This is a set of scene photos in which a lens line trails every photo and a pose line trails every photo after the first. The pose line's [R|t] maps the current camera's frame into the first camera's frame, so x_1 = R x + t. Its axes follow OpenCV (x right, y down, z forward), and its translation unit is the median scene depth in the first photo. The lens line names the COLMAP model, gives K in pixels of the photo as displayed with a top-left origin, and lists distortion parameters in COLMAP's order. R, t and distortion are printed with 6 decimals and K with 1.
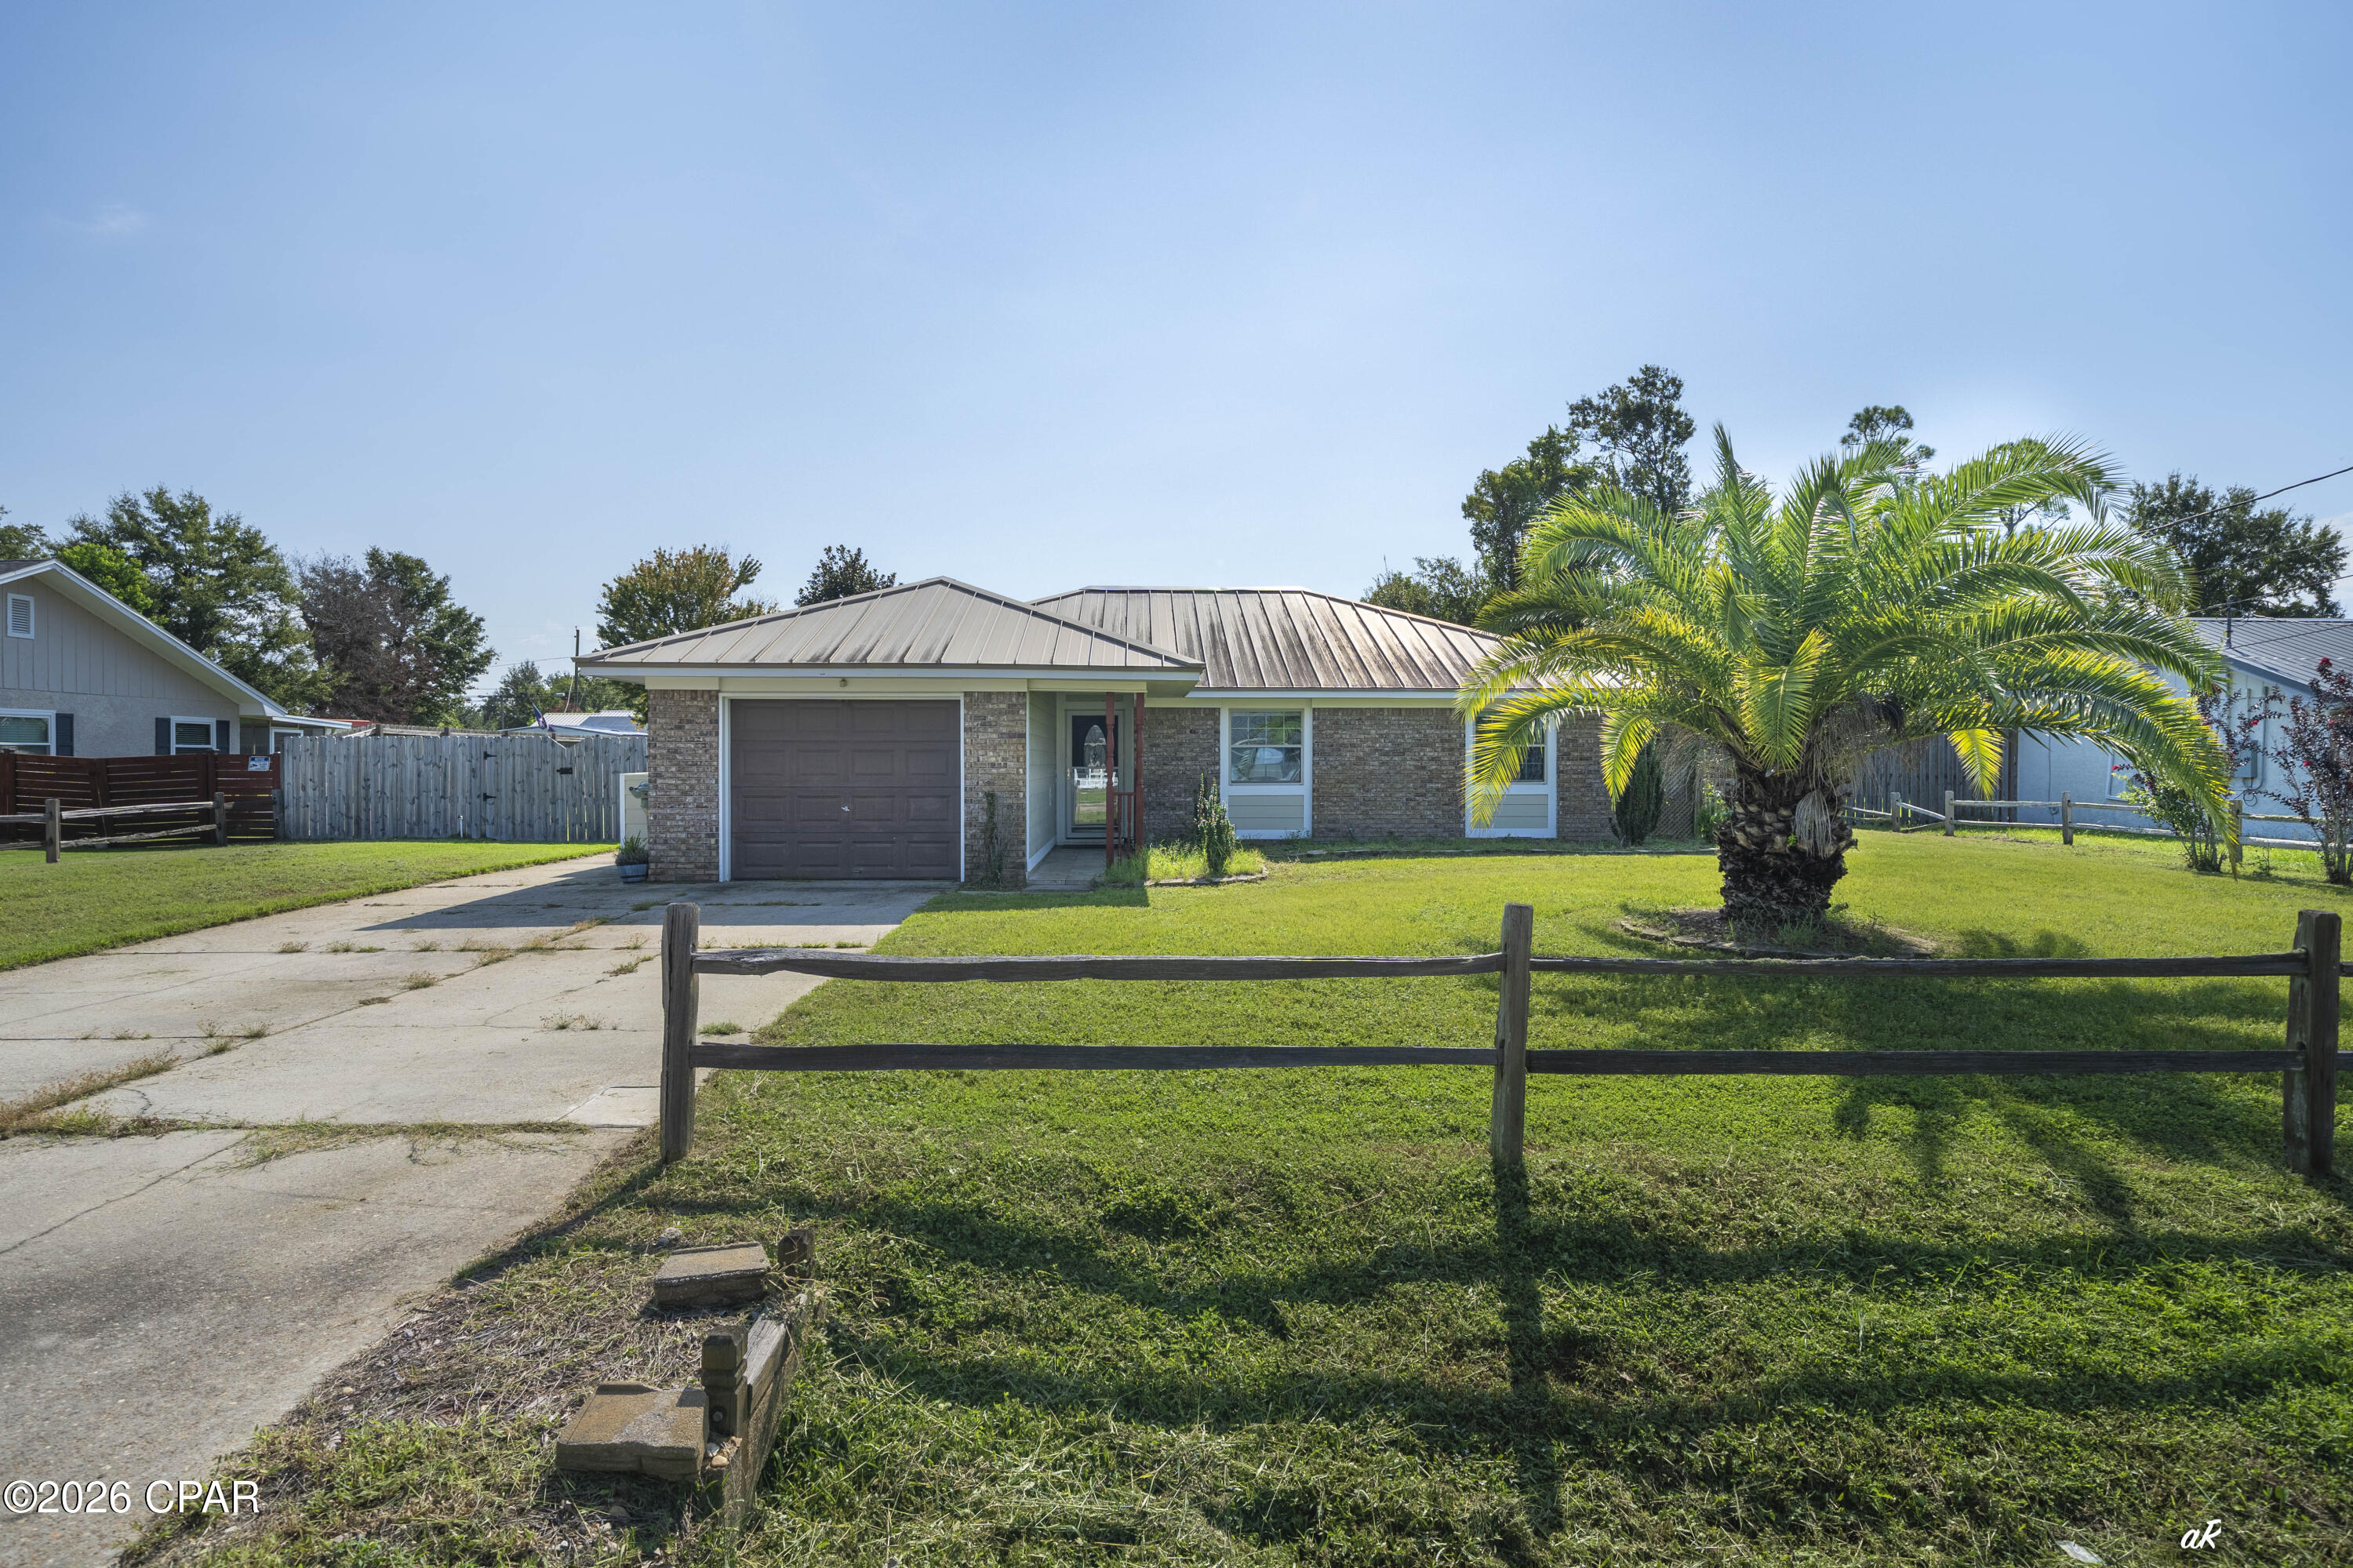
lens RADIAL K [[1215.1, 0, 1184.6], [0, 1215.1, 787.3], [0, 0, 1]] dist [-0.000569, -0.000501]
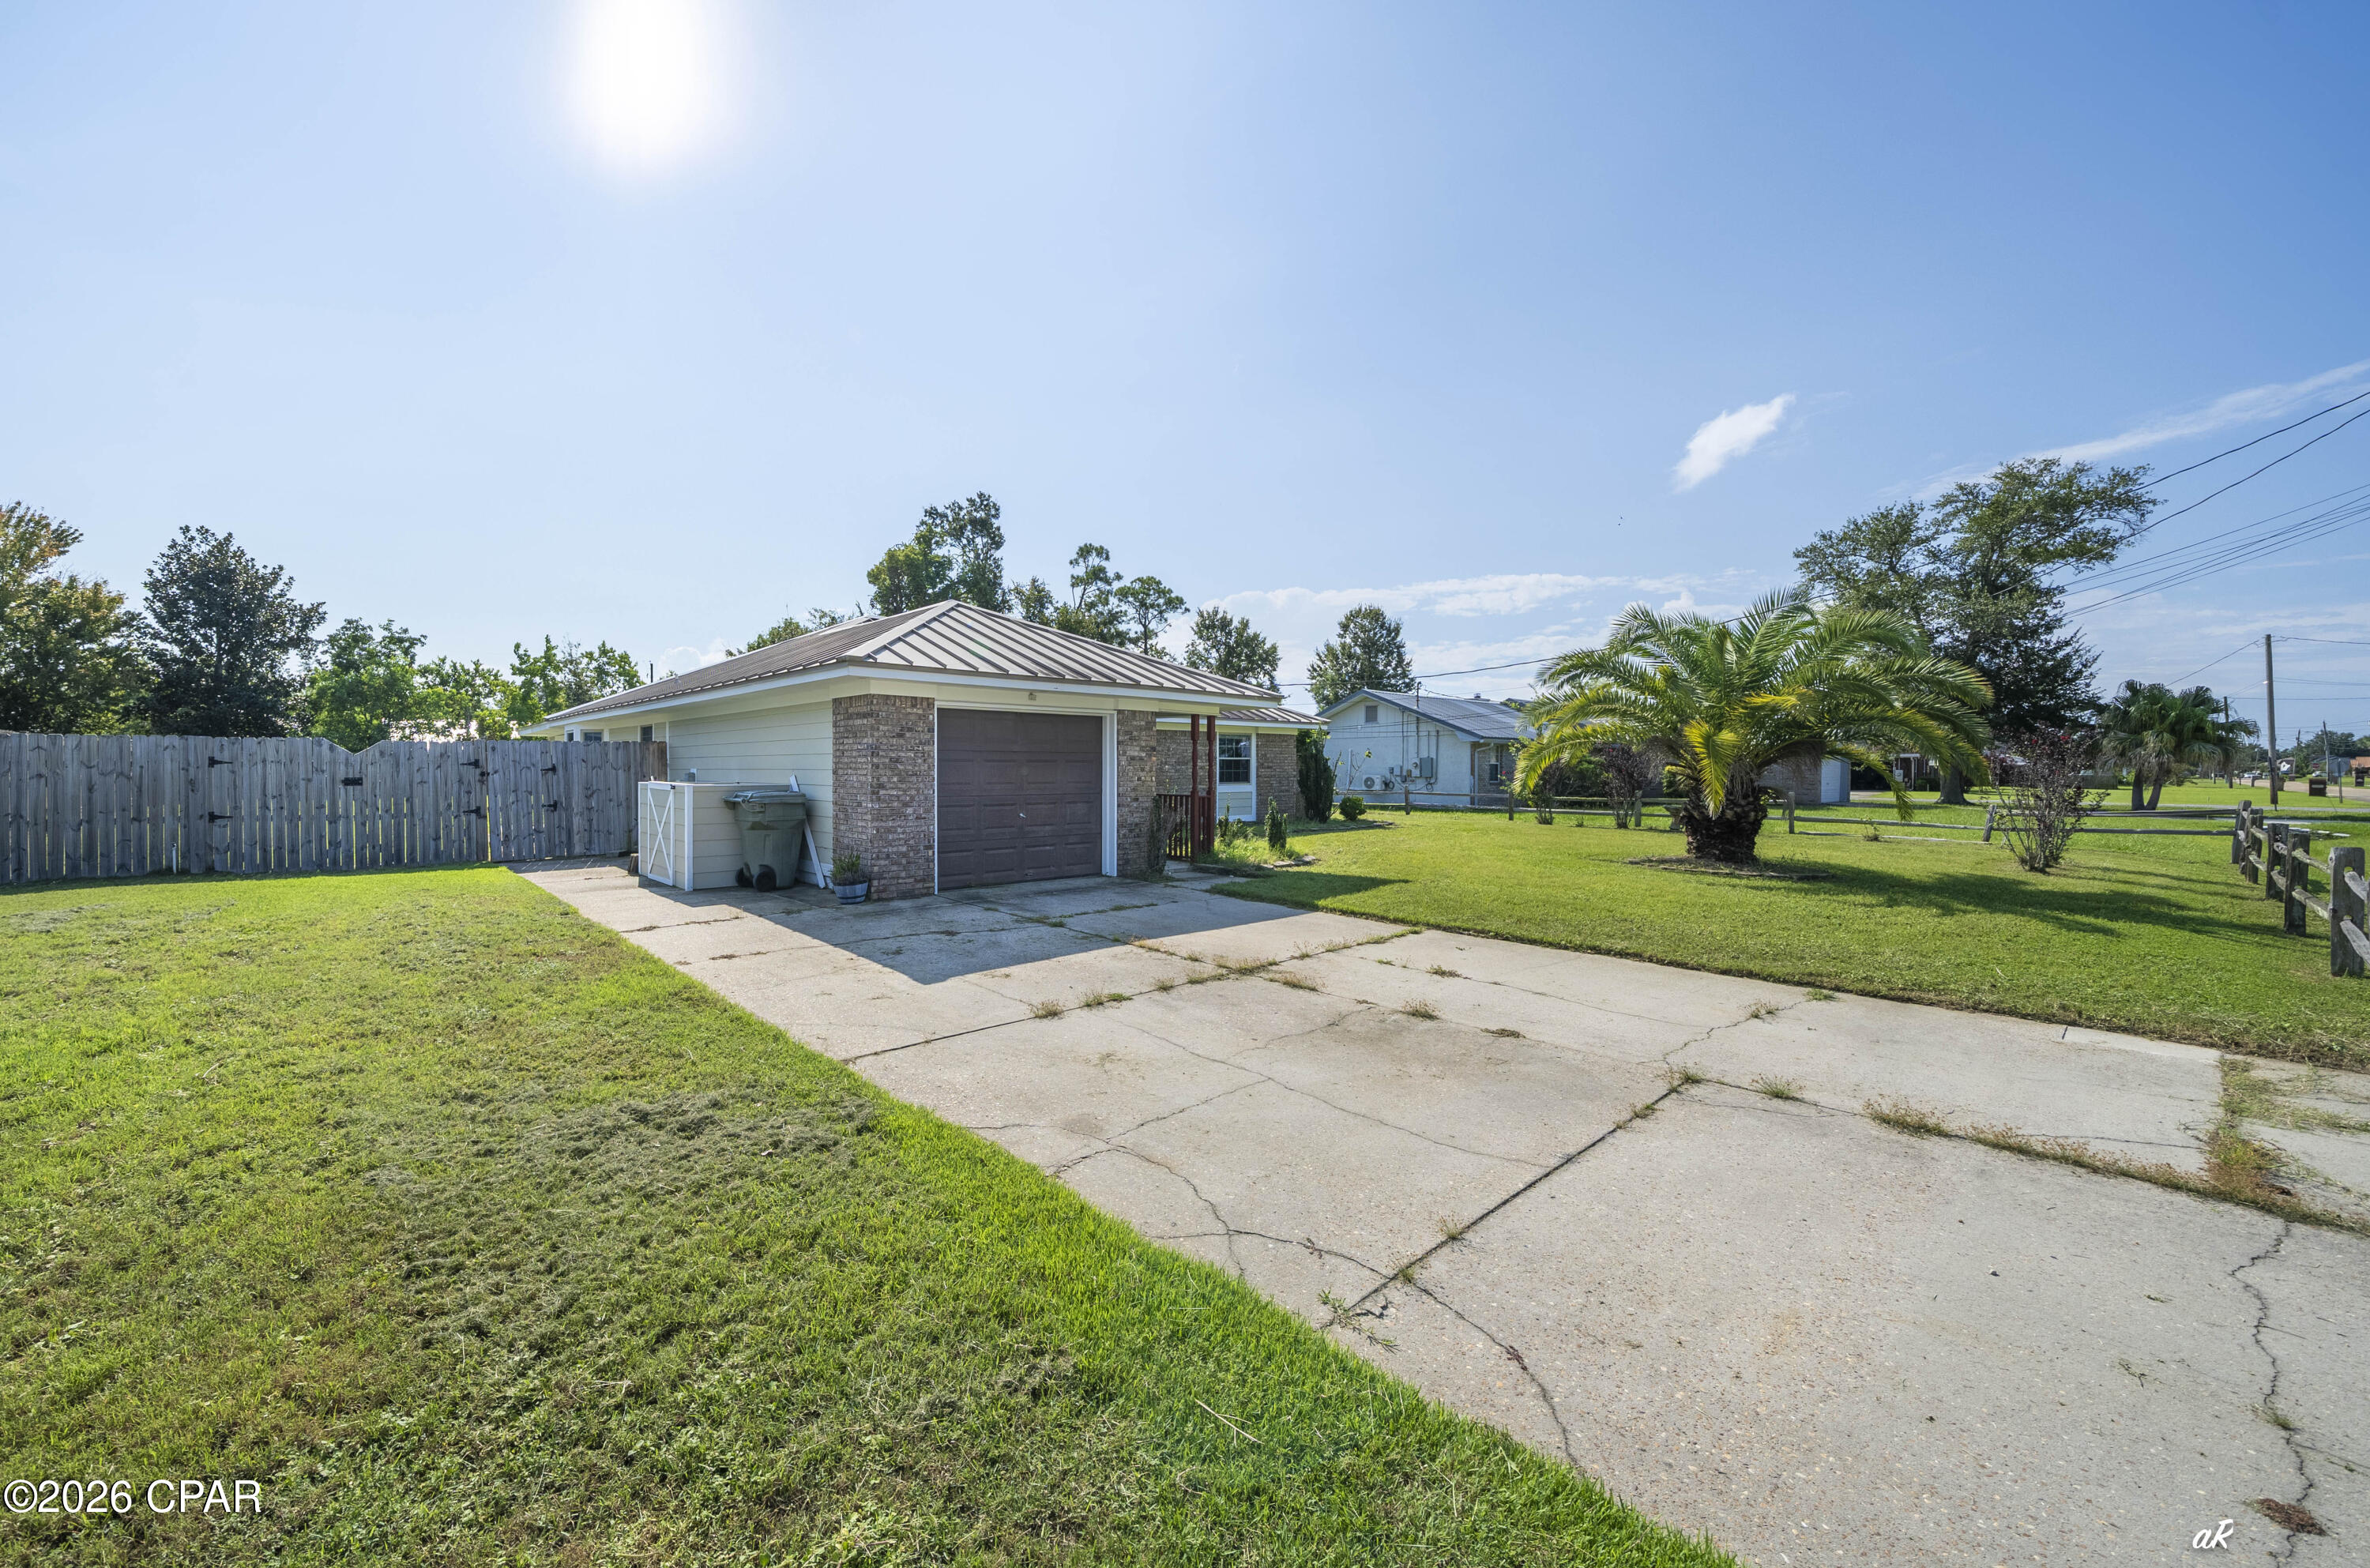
lens RADIAL K [[877.9, 0, 1180.3], [0, 877.9, 784.8], [0, 0, 1]] dist [-0.002502, -0.000053]
pose [[0.796653, -0.011379, 0.604330, -0.101419], [0.011845, 0.999925, 0.003213, -0.001569], [-0.604321, 0.004598, 0.796727, 0.049474]]
